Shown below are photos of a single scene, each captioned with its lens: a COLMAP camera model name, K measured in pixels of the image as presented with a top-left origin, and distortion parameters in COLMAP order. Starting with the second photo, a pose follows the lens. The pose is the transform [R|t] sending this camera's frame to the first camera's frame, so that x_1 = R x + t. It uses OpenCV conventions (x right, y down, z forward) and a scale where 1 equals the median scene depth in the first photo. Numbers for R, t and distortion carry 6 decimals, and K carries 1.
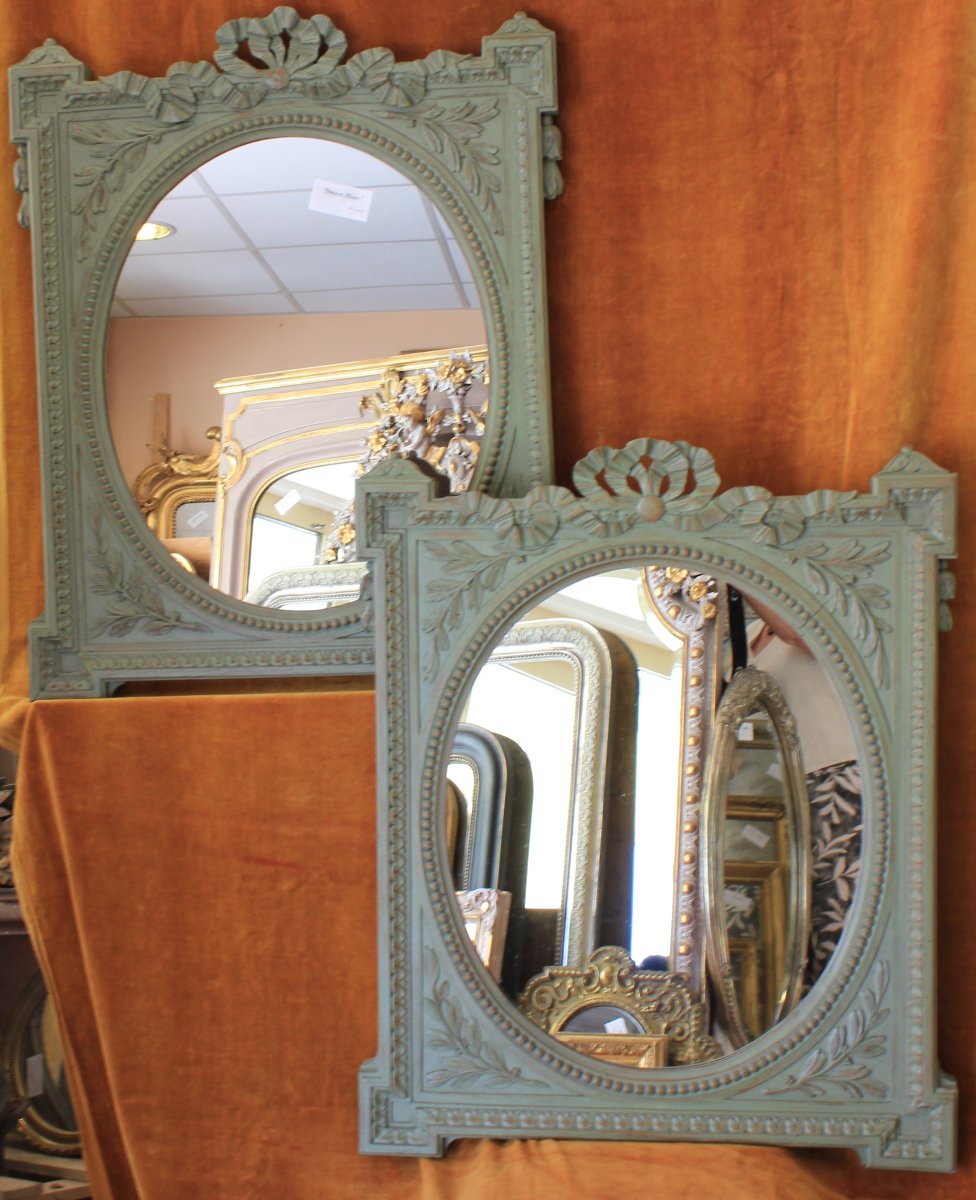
lens RADIAL K [[1702.0, 0, 482.6], [0, 1702.0, 496.1], [0, 0, 1]] dist [-0.104640, 0.000000]
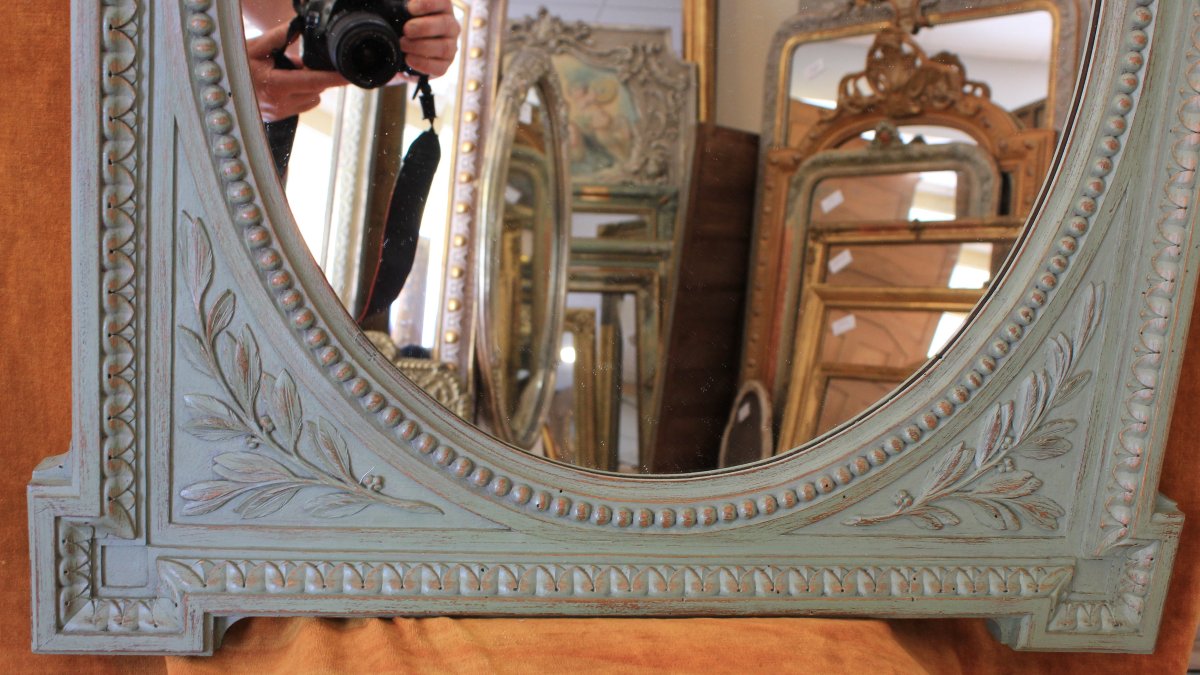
lens RADIAL K [[1292.0, 0, 603.9], [0, 1292.0, 370.1], [0, 0, 1]] dist [-0.089748, 0.000000]
pose [[0.954179, 0.018345, 0.298674, -0.028146], [-0.095269, 0.964806, 0.245097, 0.217199], [-0.283666, -0.262321, 0.922346, 0.656934]]
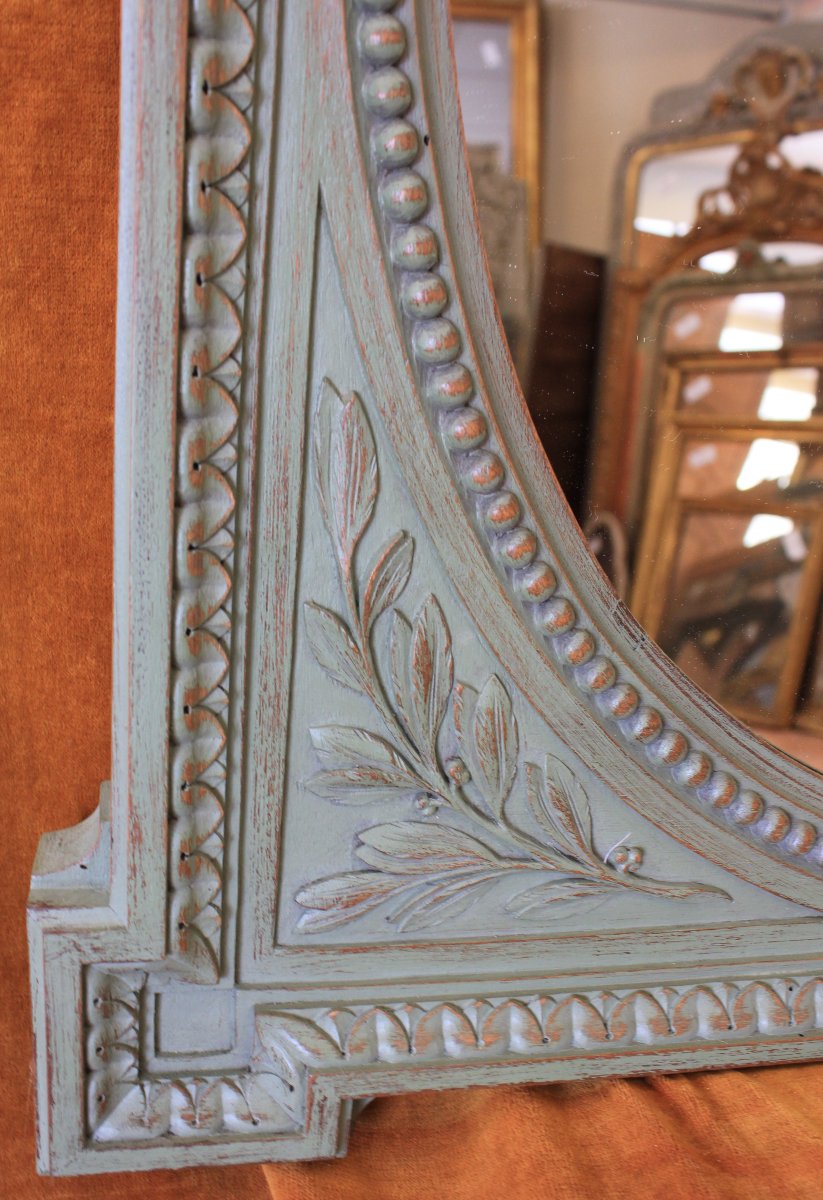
lens RADIAL K [[1251.3, 0, 389.0], [0, 1251.3, 618.6], [0, 0, 1]] dist [-0.109234, 0.000000]
pose [[0.955121, -0.022625, 0.295350, -0.075745], [-0.083622, 0.935929, 0.342117, 0.242863], [-0.284167, -0.351461, 0.892034, 0.852741]]
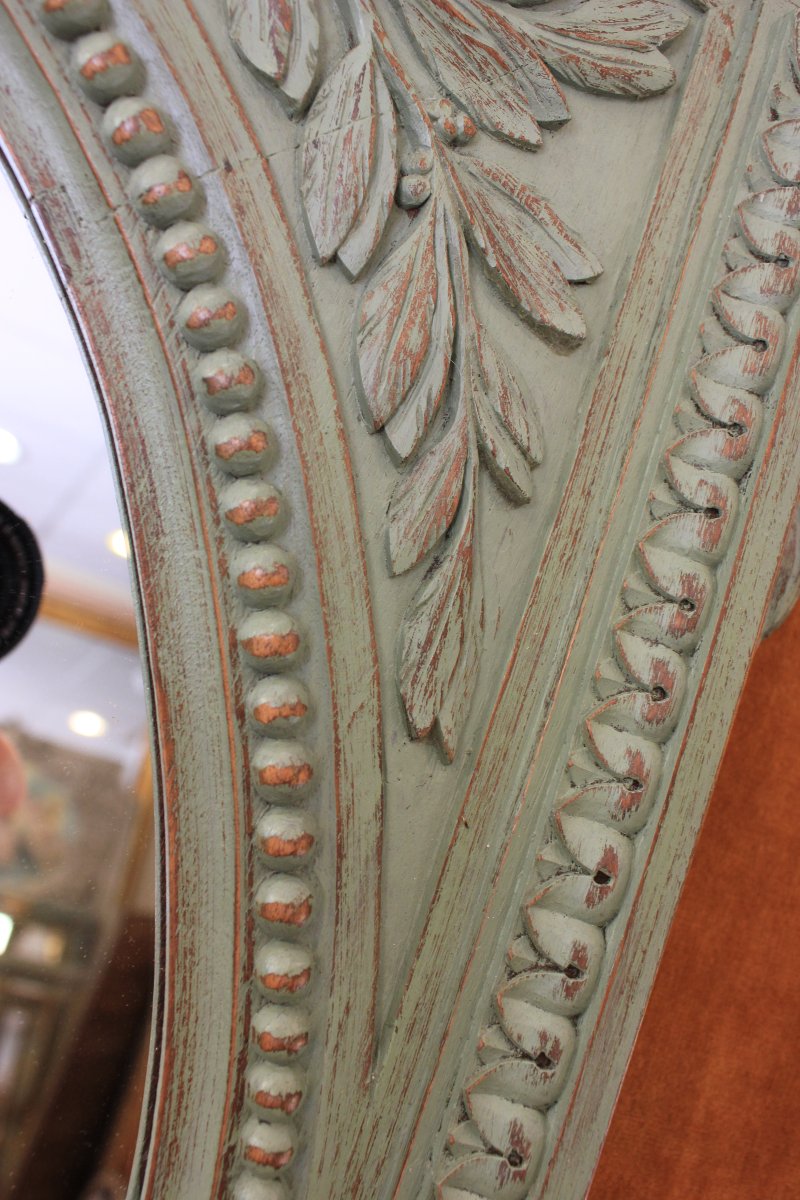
lens RADIAL K [[1187.7, 0, 400.6], [0, 1187.7, 608.7], [0, 0, 1]] dist [-0.124150, 0.000000]
pose [[0.830427, 0.361679, 0.423768, -0.047235], [-0.329712, 0.932172, -0.149483, -0.157852], [-0.449090, -0.015587, 0.893351, 0.957438]]
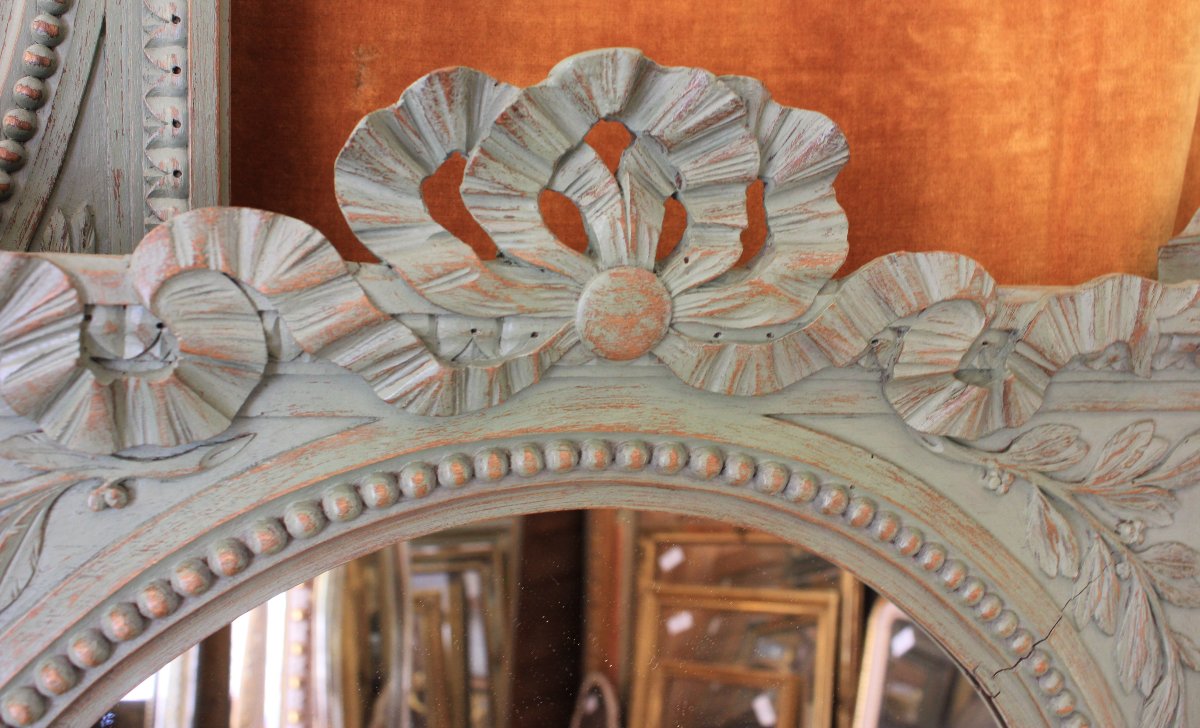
lens RADIAL K [[1162.3, 0, 593.2], [0, 1162.3, 335.4], [0, 0, 1]] dist [-0.094449, 0.000000]
pose [[0.910775, 0.019568, 0.412438, 0.017457], [-0.048275, 0.997072, 0.059300, -0.000120], [-0.410070, -0.073920, 0.909053, 0.823972]]
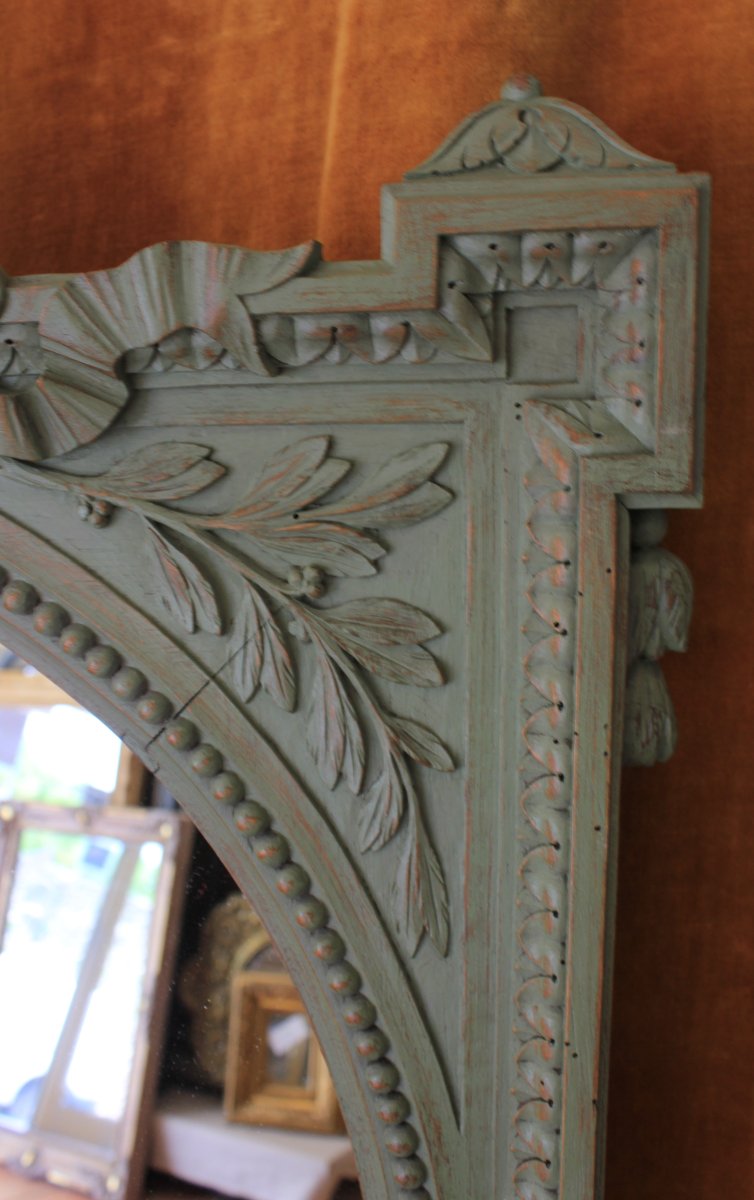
lens RADIAL K [[1228.6, 0, 382.1], [0, 1228.6, 618.5], [0, 0, 1]] dist [-0.108195, 0.000000]
pose [[0.999503, -0.011860, 0.029202, 0.220142], [0.006452, 0.983875, 0.178741, 0.019223], [-0.030851, -0.178463, 0.983463, 0.791769]]
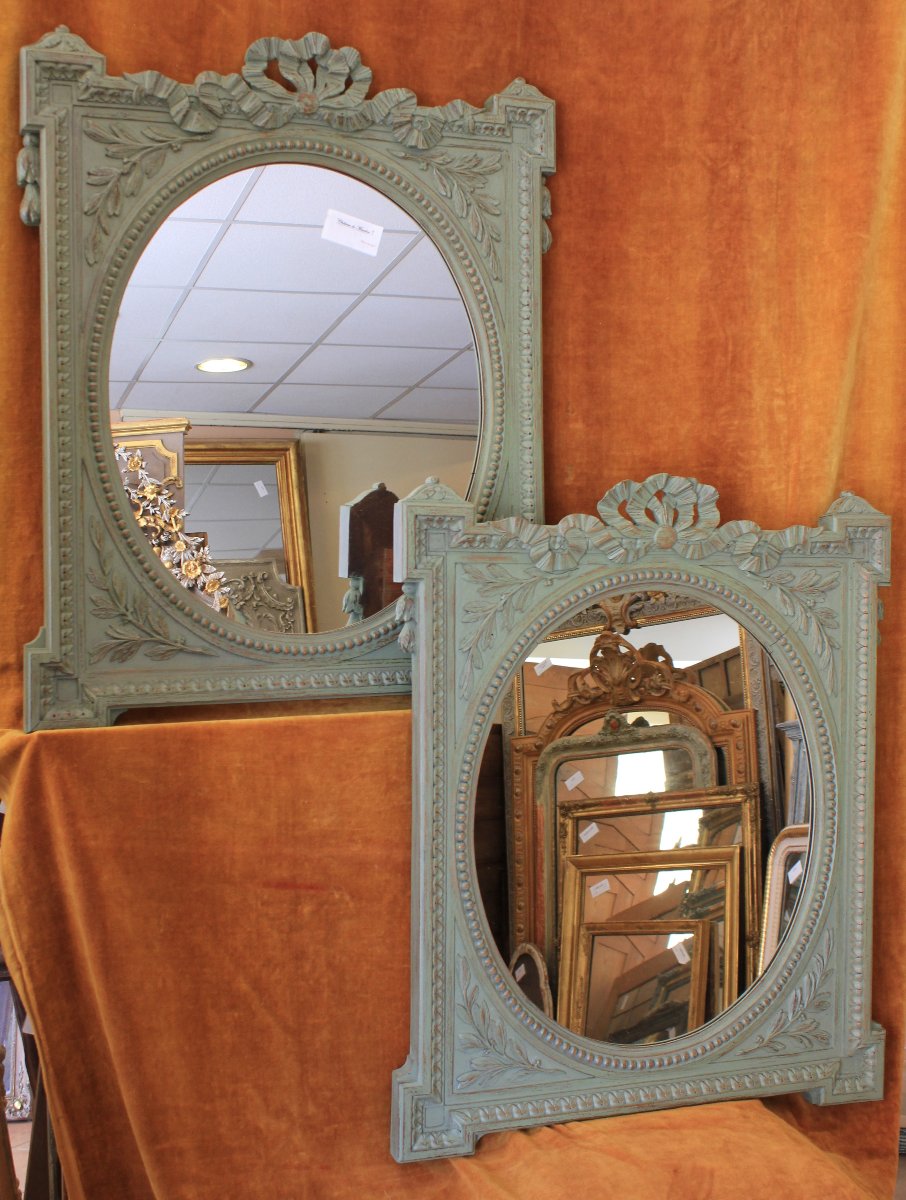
lens RADIAL K [[1357.2, 0, 438.7], [0, 1357.2, 592.2], [0, 0, 1]] dist [-0.087823, 0.000000]
pose [[0.914346, 0.012025, 0.404755, -0.388654], [-0.014305, 0.999894, 0.002609, 0.042334], [-0.404681, -0.008175, 0.914421, 0.250358]]
